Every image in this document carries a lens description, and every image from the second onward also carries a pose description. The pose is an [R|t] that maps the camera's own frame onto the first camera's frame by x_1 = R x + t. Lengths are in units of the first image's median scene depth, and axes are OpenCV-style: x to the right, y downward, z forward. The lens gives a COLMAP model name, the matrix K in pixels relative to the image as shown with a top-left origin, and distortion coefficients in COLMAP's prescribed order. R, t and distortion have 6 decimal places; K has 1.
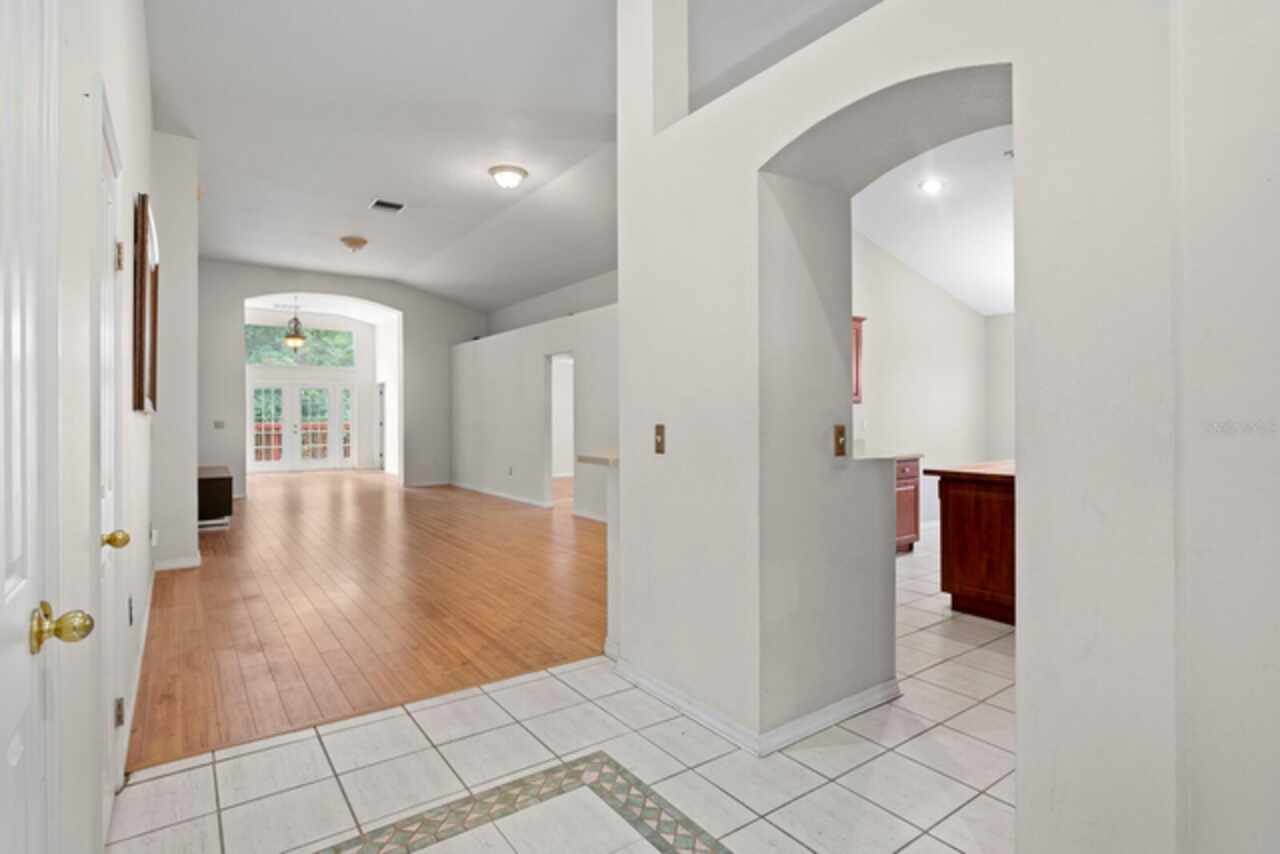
lens RADIAL K [[640.3, 0, 650.3], [0, 640.3, 416.7], [0, 0, 1]] dist [-0.000030, 0.000016]
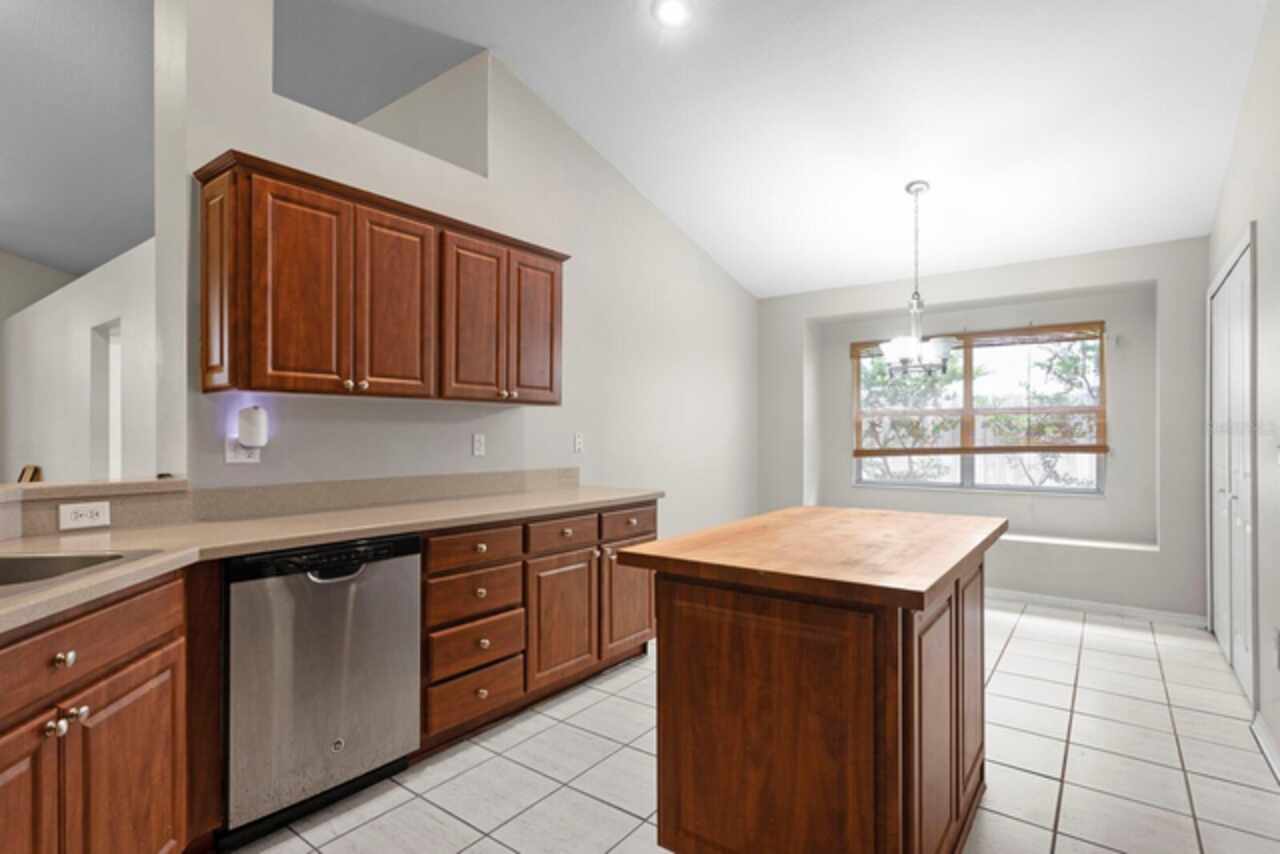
lens RADIAL K [[640.3, 0, 634.2], [0, 640.3, 434.8], [0, 0, 1]] dist [-0.000030, 0.000016]
pose [[0.958823, 0.002208, 0.283995, 0.321776], [-0.000232, 0.999976, -0.006989, 0.013639], [-0.284003, 0.006636, 0.958800, 0.610005]]
